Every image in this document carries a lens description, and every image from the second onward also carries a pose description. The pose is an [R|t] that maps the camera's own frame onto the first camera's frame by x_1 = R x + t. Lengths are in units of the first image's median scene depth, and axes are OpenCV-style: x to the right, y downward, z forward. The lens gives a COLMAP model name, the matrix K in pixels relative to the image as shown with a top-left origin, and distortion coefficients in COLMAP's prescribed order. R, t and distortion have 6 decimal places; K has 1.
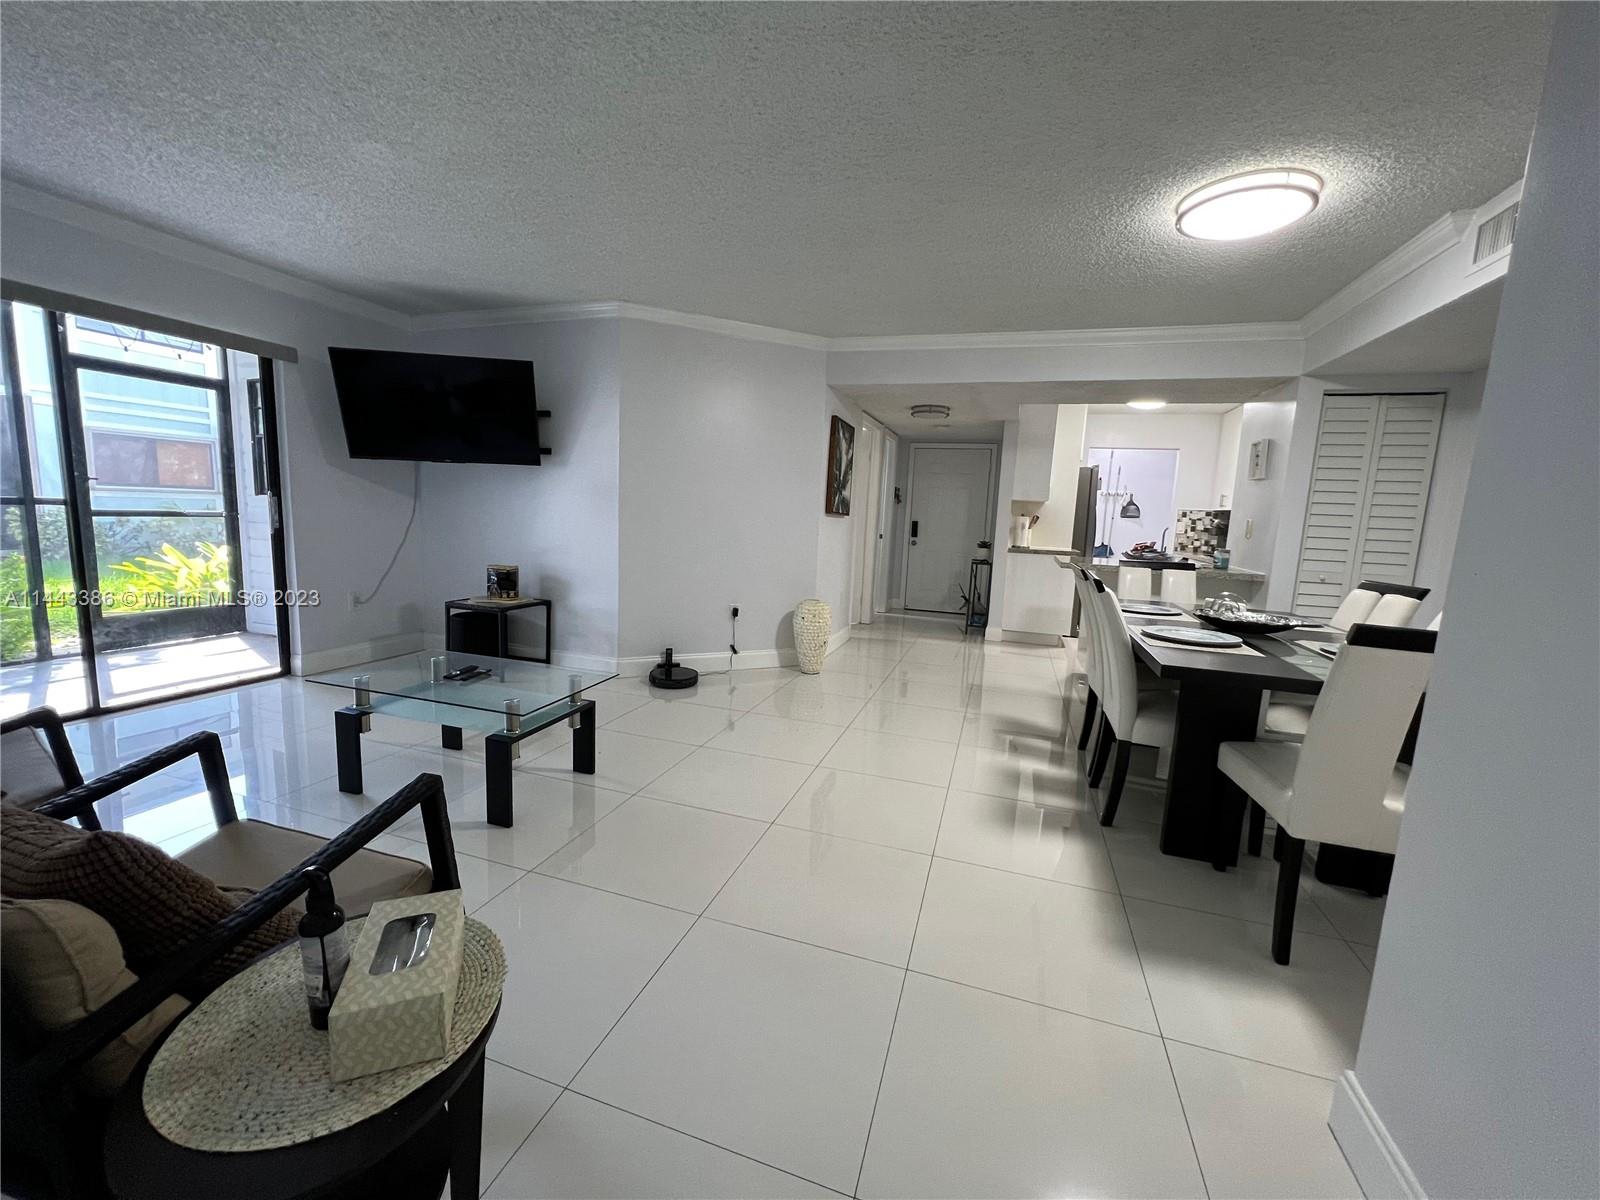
lens RADIAL K [[646.1, 0, 801.2], [0, 646.1, 594.0], [0, 0, 1]] dist [-0.002026, 0.000123]
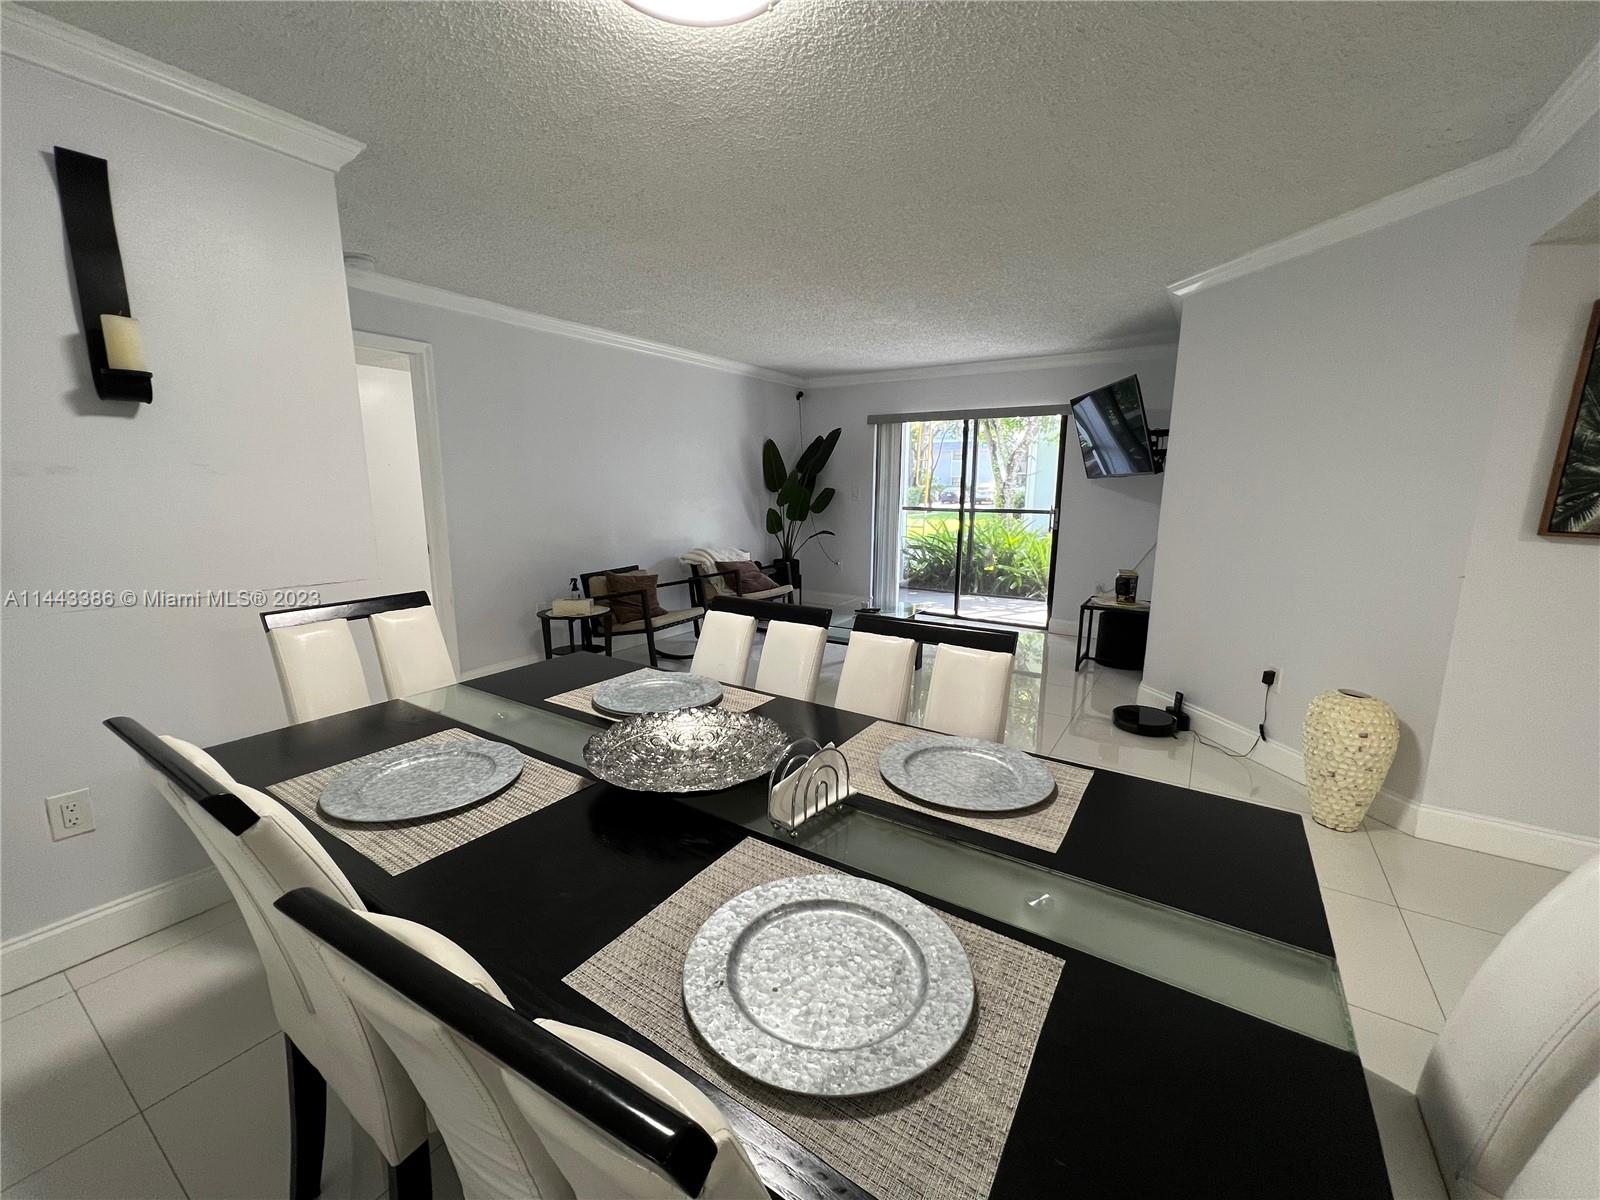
lens RADIAL K [[646.1, 0, 797.6], [0, 646.1, 600.4], [0, 0, 1]] dist [-0.002026, 0.000123]
pose [[-0.263849, 0.122265, -0.956784, 0.758900], [-0.151283, 0.974412, 0.166236, -0.099499], [0.952627, 0.188606, -0.238601, 0.813673]]
